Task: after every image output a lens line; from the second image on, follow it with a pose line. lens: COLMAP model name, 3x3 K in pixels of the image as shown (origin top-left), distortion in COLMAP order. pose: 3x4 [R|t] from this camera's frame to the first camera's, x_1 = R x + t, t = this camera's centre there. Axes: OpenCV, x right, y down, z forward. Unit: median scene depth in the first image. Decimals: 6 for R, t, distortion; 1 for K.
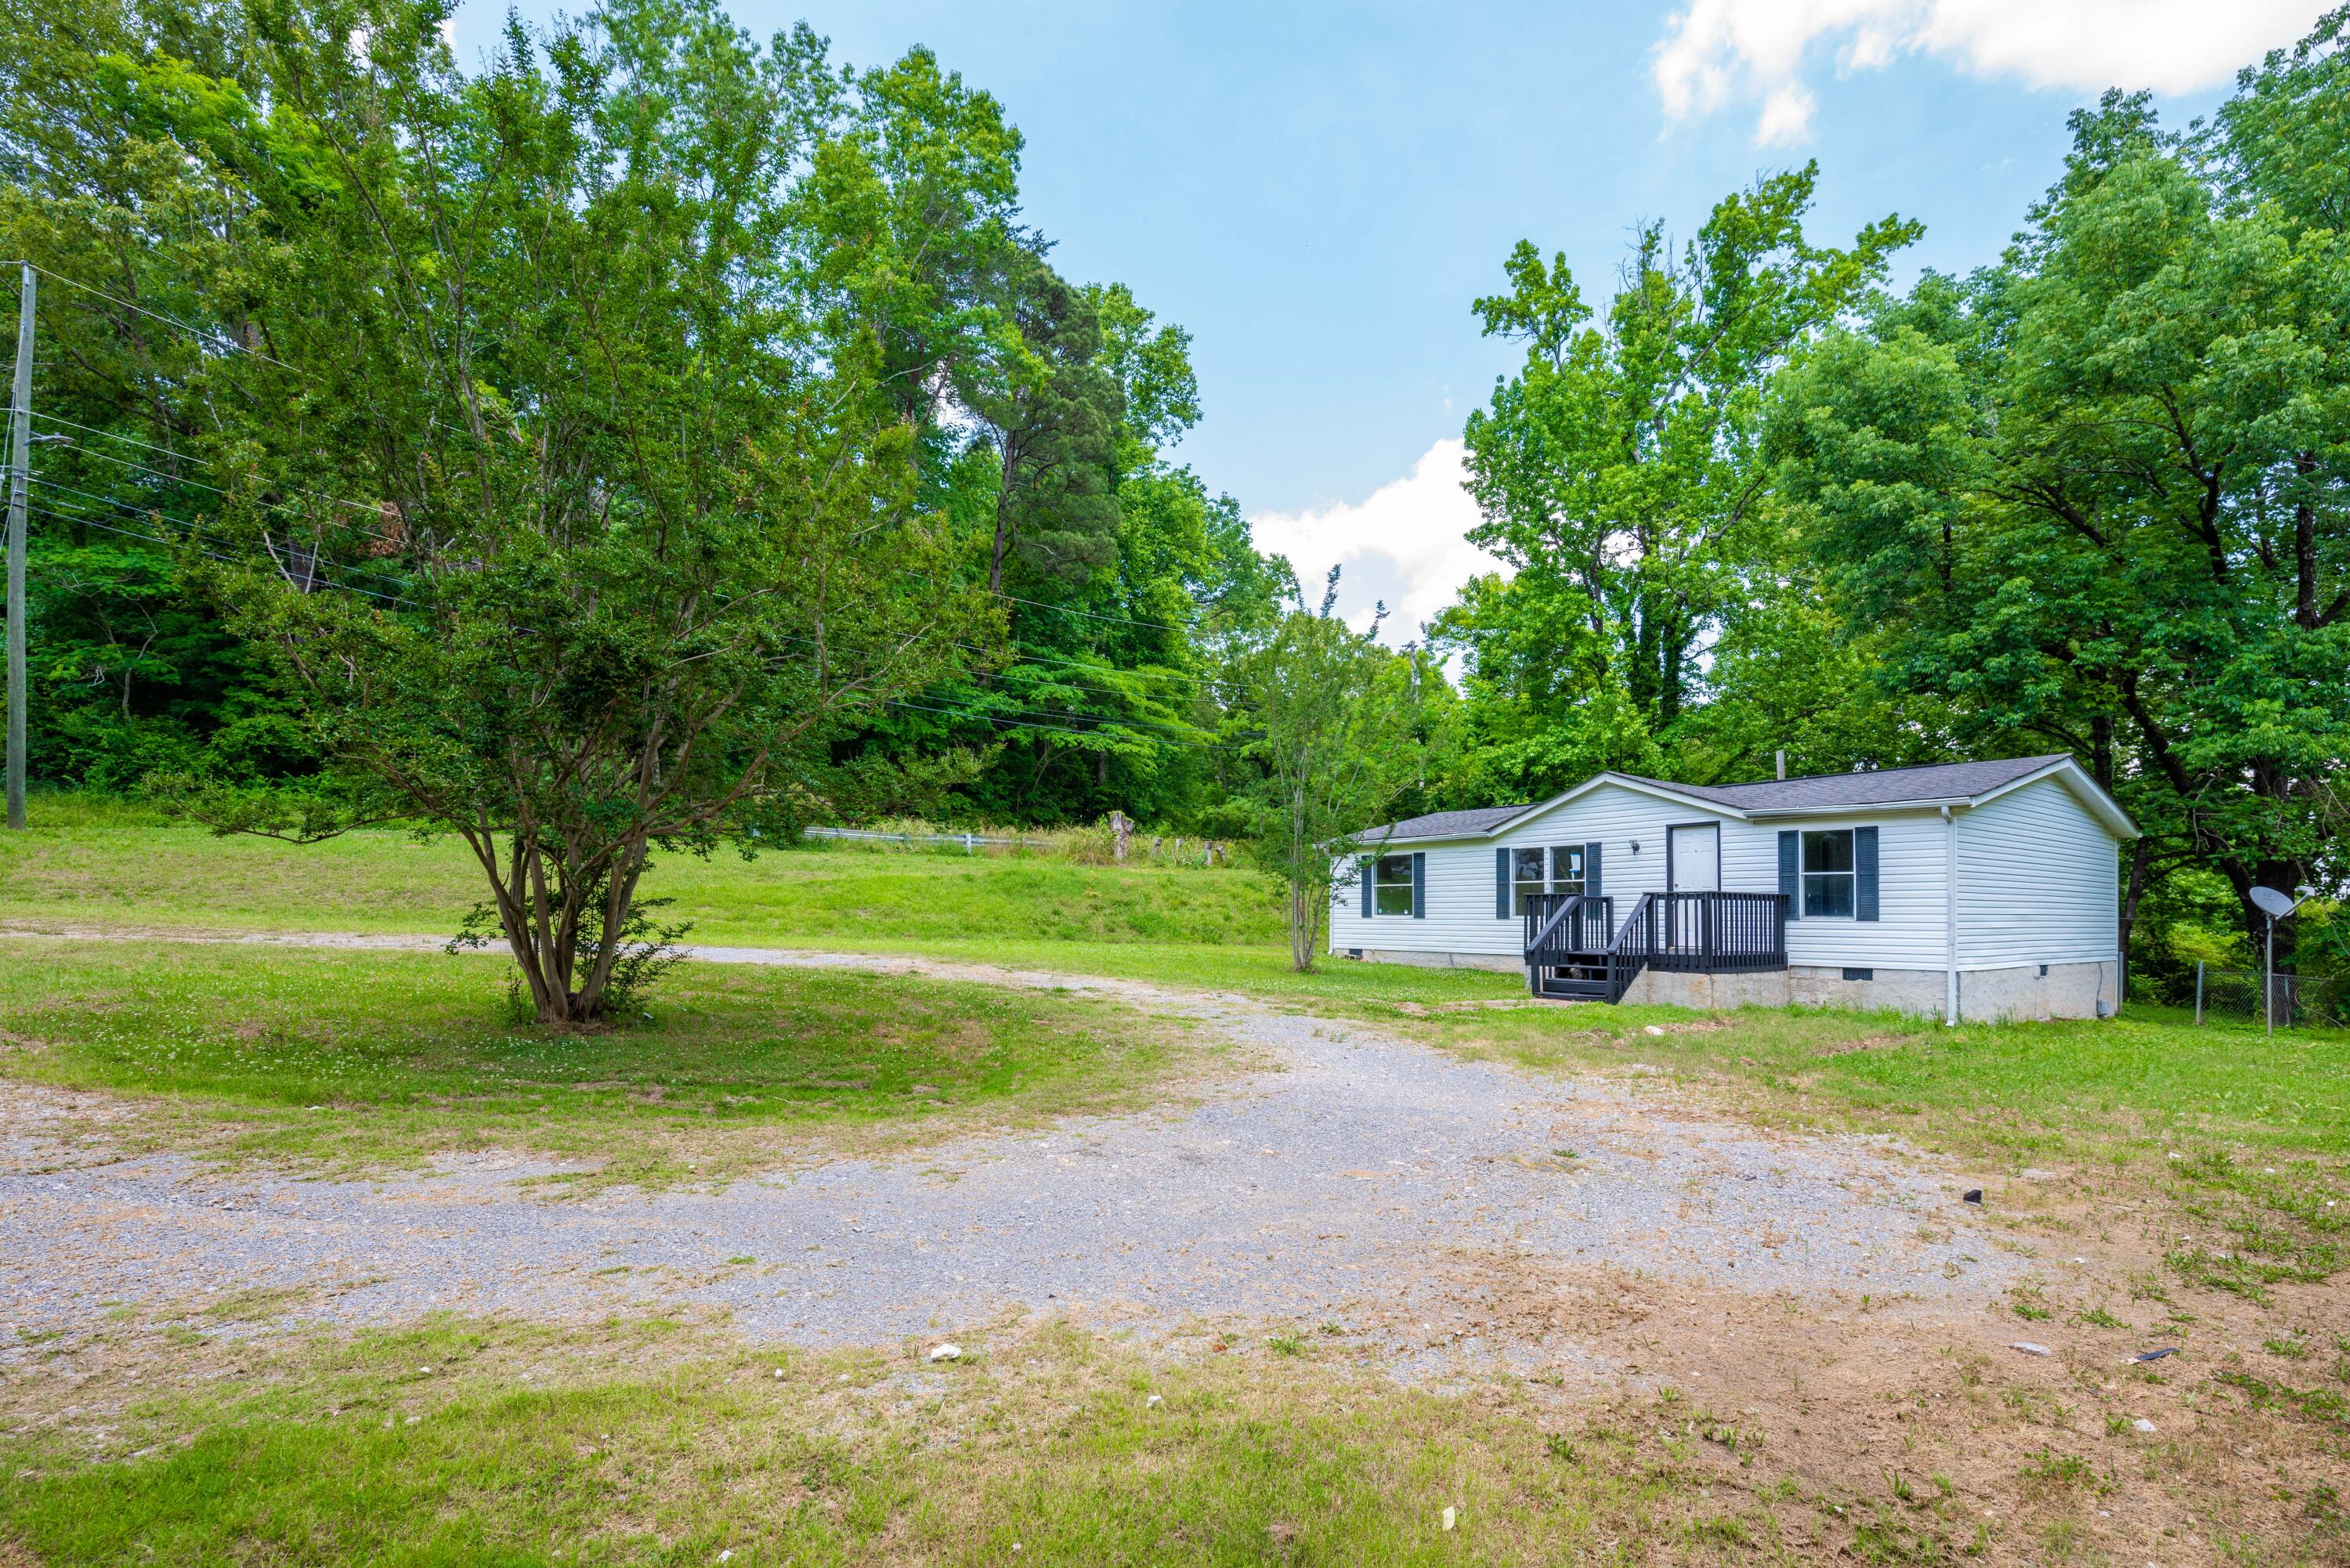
lens RADIAL K [[1003.6, 0, 1175.0], [0, 1003.6, 784.0], [0, 0, 1]] dist [-0.000038, 0.000019]
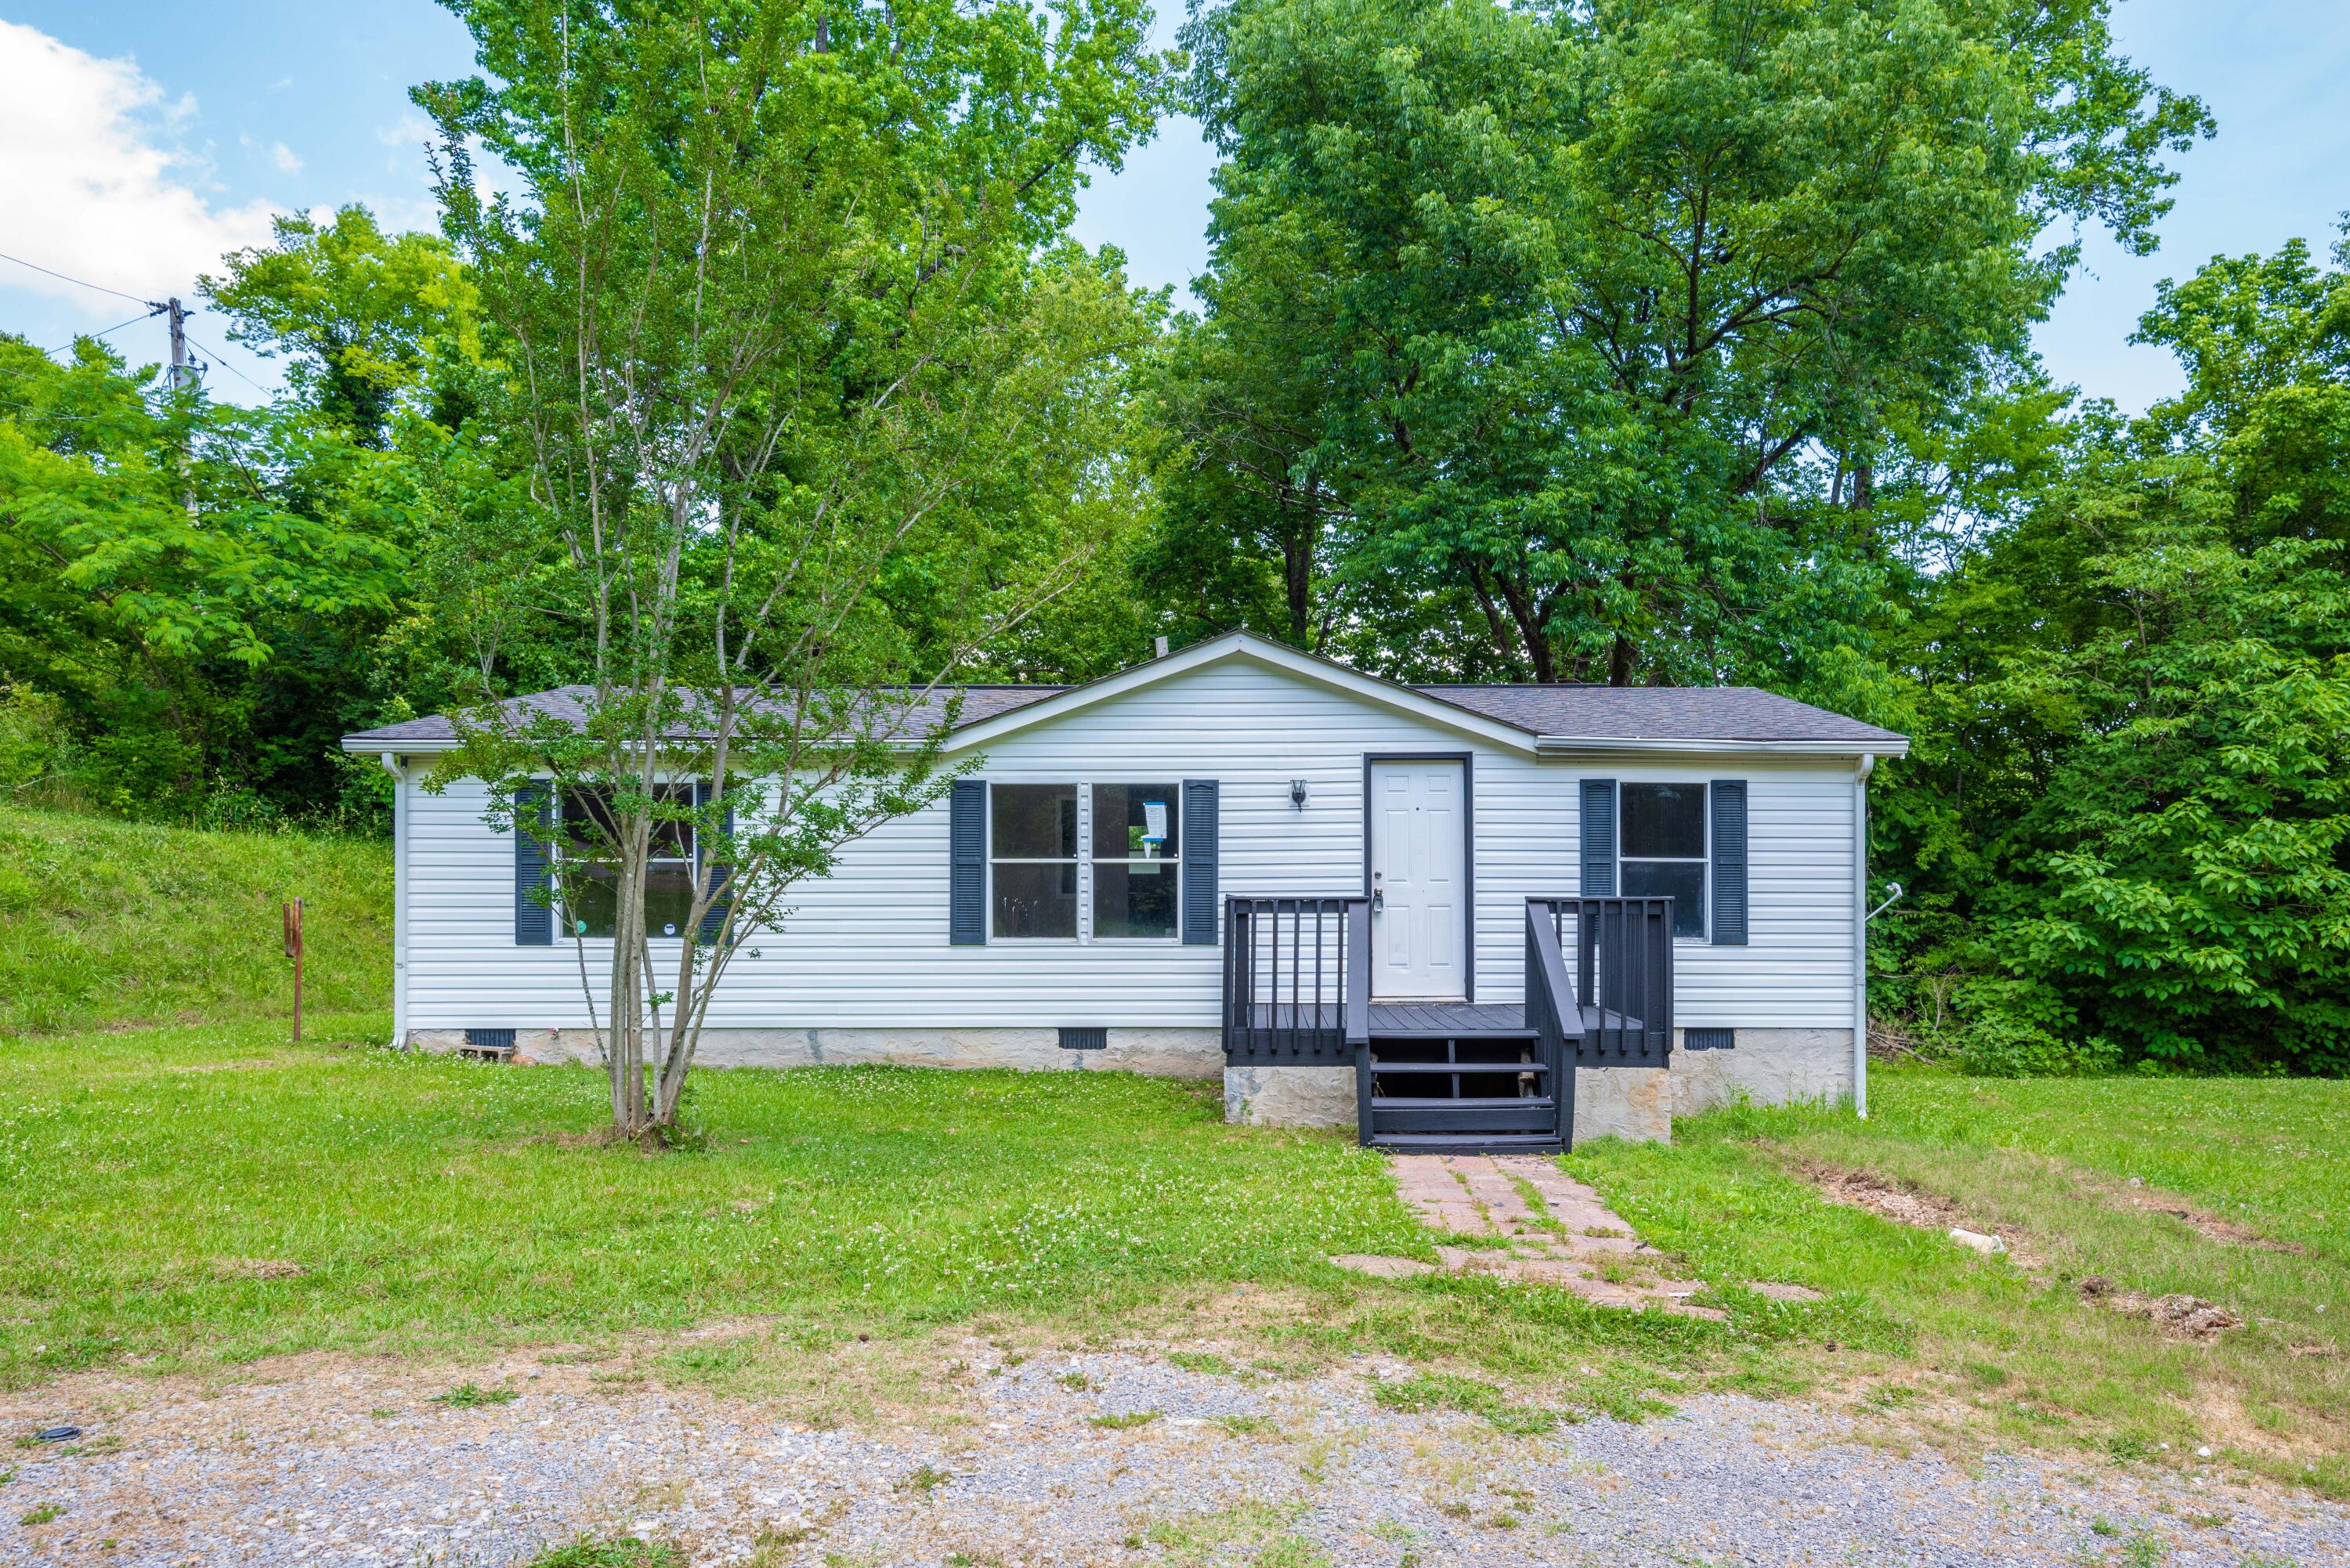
lens RADIAL K [[1725.7, 0, 1175.0], [0, 1725.7, 784.0], [0, 0, 1]] dist [-0.001150, -0.001715]
pose [[0.604085, 0.061277, 0.794560, -0.222239], [-0.099970, 0.994990, -0.000729, 0.061596], [-0.790624, -0.078991, 0.607185, 0.524084]]
